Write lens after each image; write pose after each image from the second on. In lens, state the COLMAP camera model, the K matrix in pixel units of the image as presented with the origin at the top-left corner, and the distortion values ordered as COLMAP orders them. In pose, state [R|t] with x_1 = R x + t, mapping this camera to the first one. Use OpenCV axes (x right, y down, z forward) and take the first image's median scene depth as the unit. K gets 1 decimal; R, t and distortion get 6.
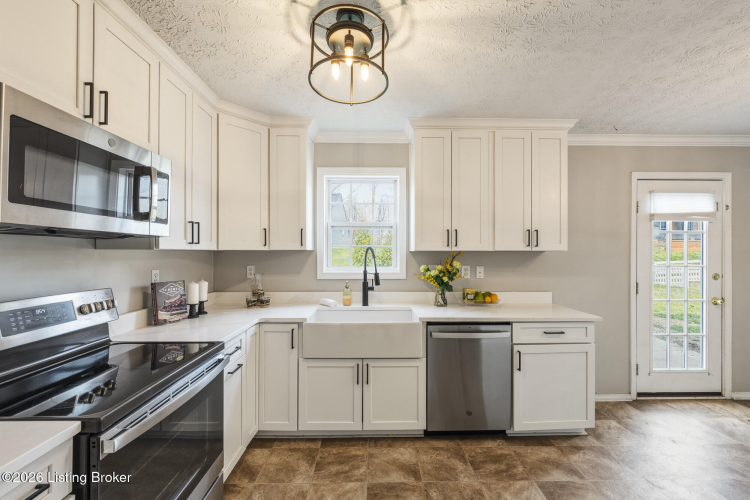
lens RADIAL K [[315.6, 0, 372.6], [0, 315.6, 252.0], [0, 0, 1]] dist [-0.000989, 0.000538]
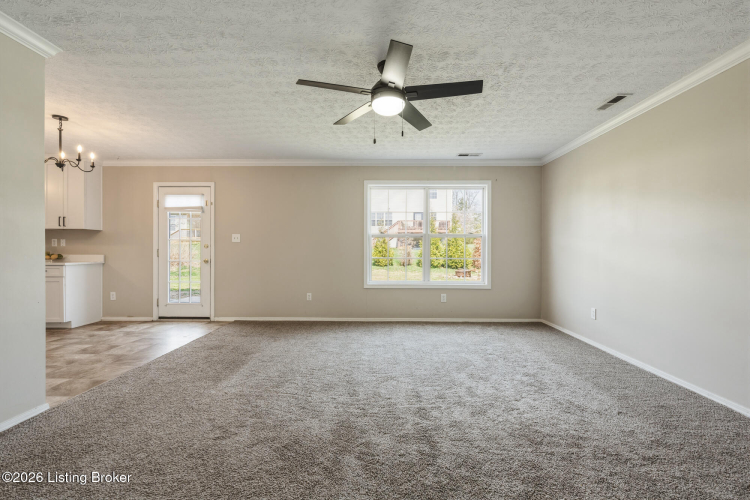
lens RADIAL K [[340.7, 0, 376.5], [0, 340.7, 251.3], [0, 0, 1]] dist [-0.001125, 0.000310]
pose [[0.999097, 0.003343, -0.042349, 2.177924], [-0.003214, 0.999990, 0.003121, 0.102906], [0.042359, -0.002982, 0.999098, -0.768284]]
